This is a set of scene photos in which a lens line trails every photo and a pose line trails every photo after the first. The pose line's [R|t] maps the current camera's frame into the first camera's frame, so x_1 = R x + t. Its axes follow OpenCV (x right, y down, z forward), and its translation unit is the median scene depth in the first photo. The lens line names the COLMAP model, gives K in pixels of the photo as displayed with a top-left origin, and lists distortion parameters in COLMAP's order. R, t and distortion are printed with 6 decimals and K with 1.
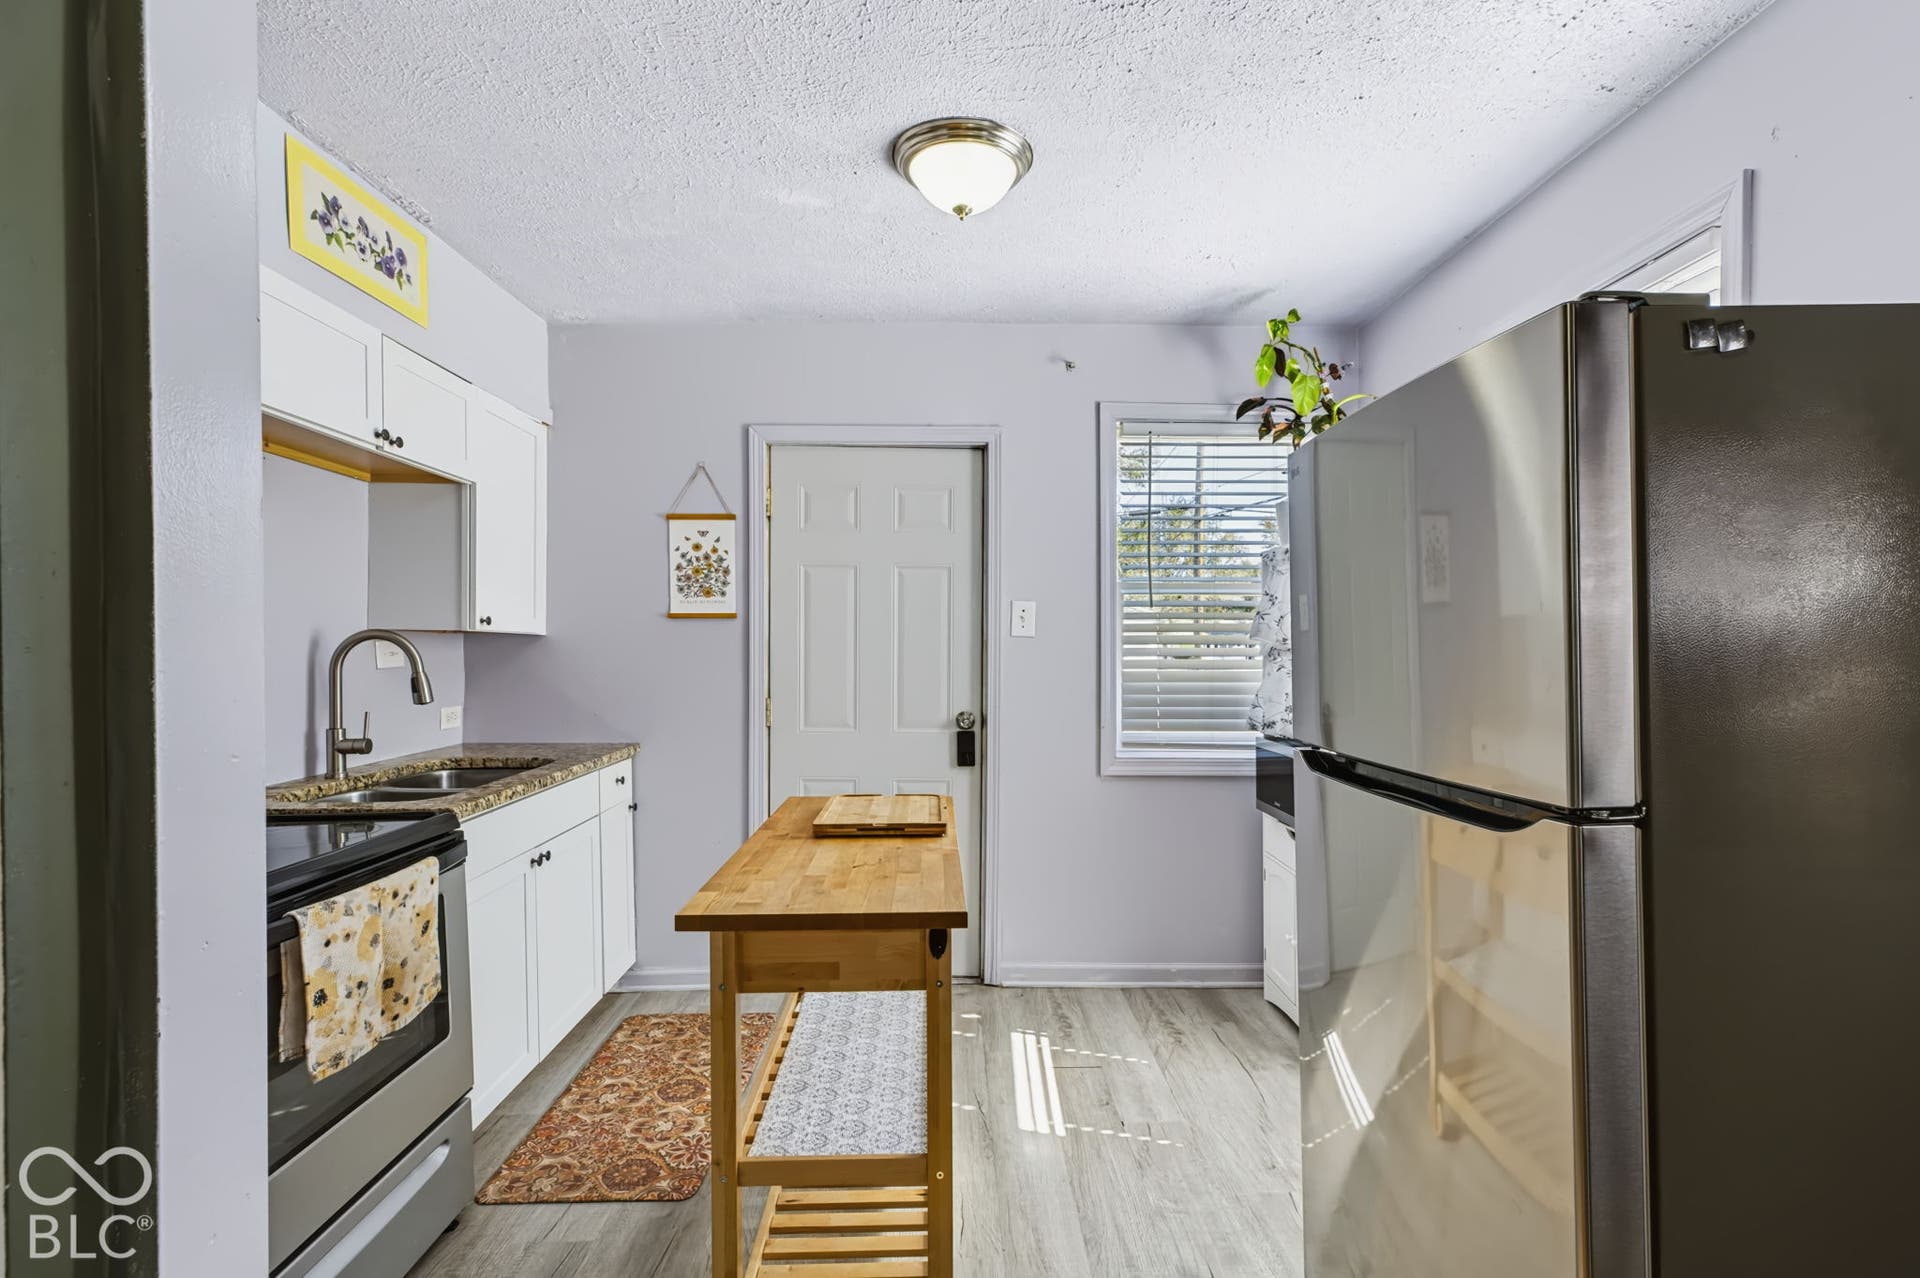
lens RADIAL K [[865.5, 0, 967.8], [0, 865.5, 655.7], [0, 0, 1]] dist [0.000449, -0.000170]
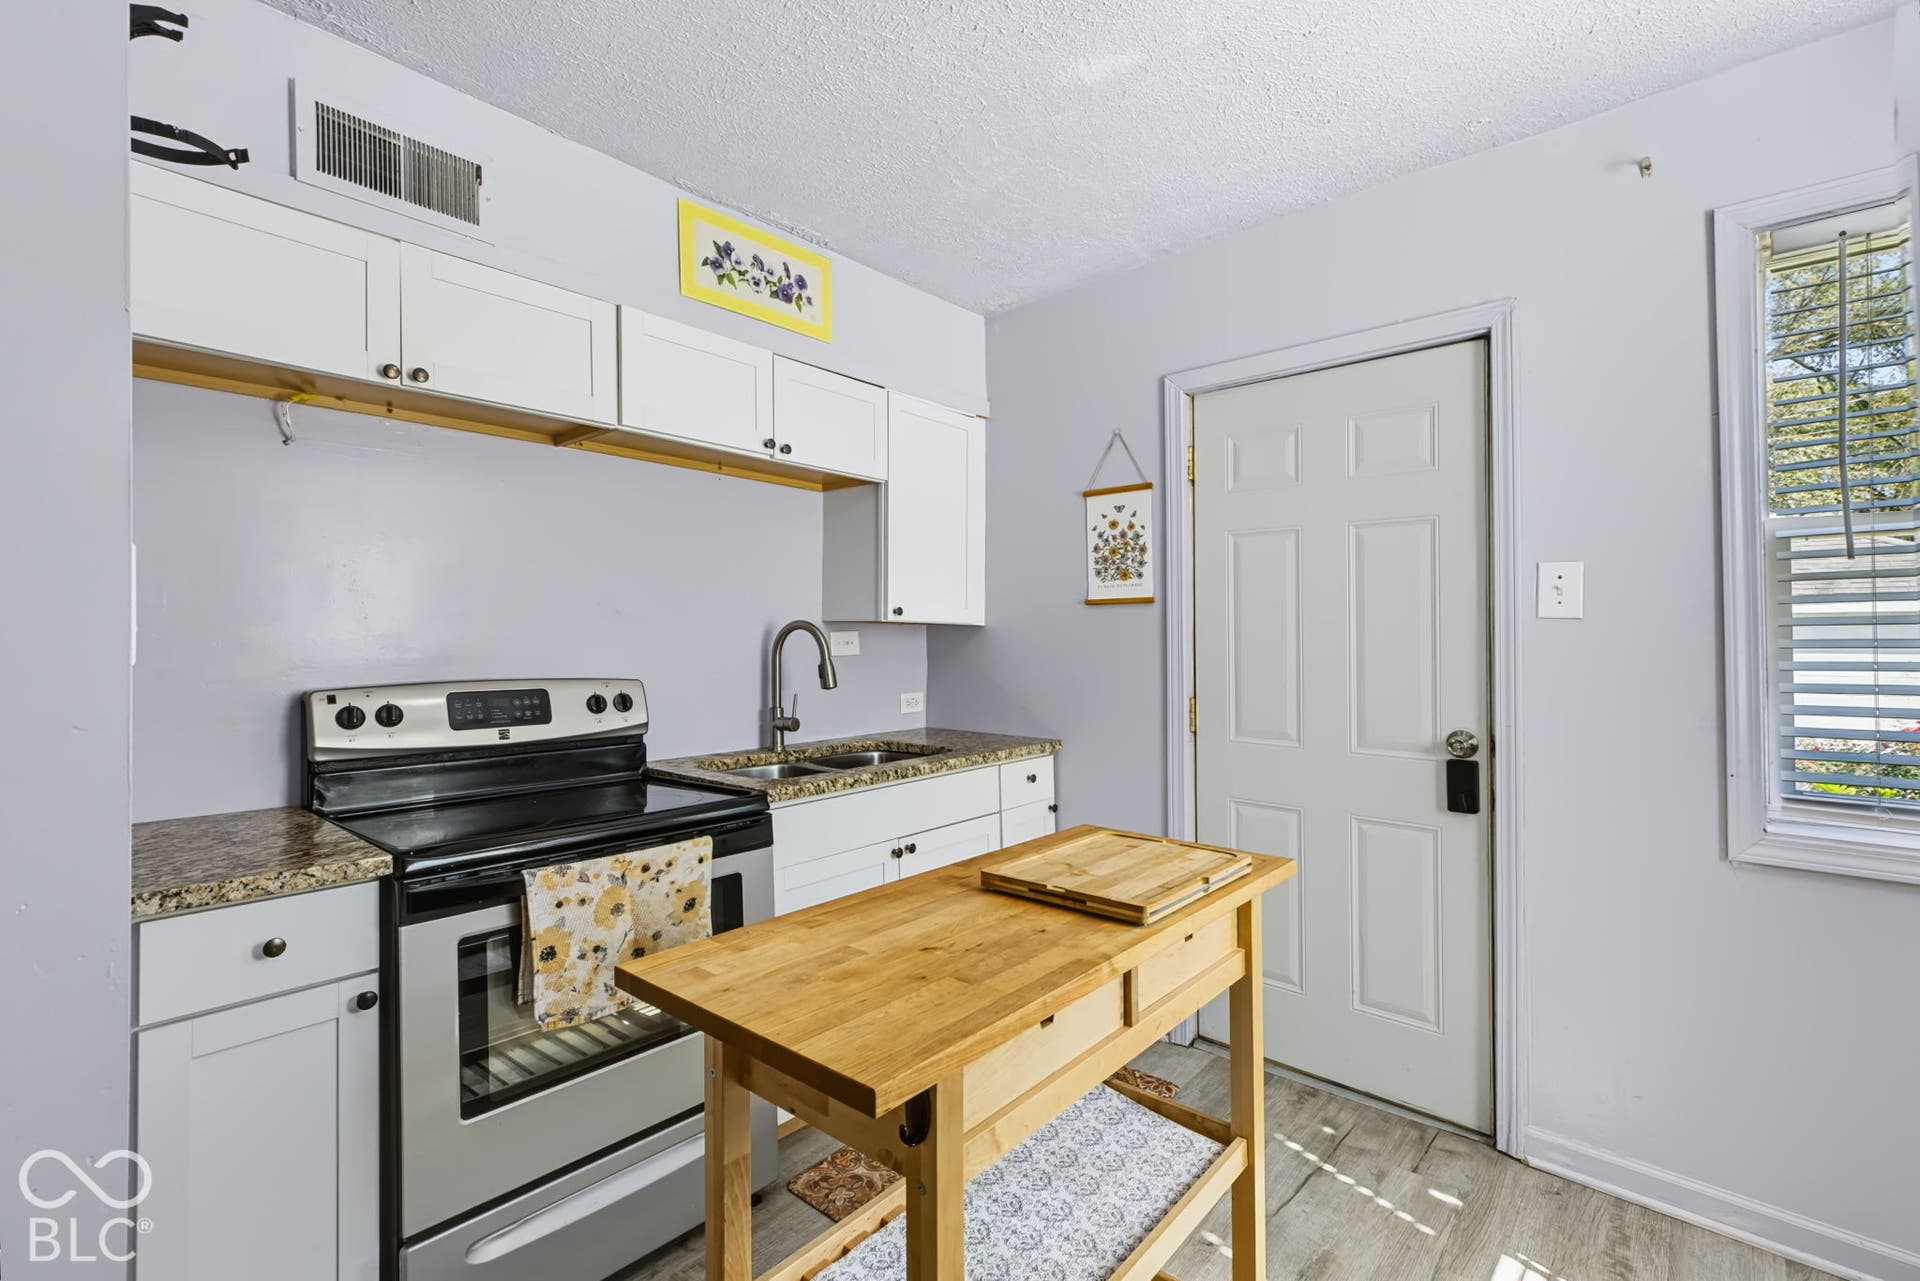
lens RADIAL K [[859.1, 0, 963.3], [0, 859.1, 629.6], [0, 0, 1]] dist [0.002545, 0.000220]
pose [[0.739557, -0.009404, -0.673028, 0.220324], [-0.007101, 0.999738, -0.021772, 0.004037], [0.673057, 0.020881, 0.739296, 0.322599]]
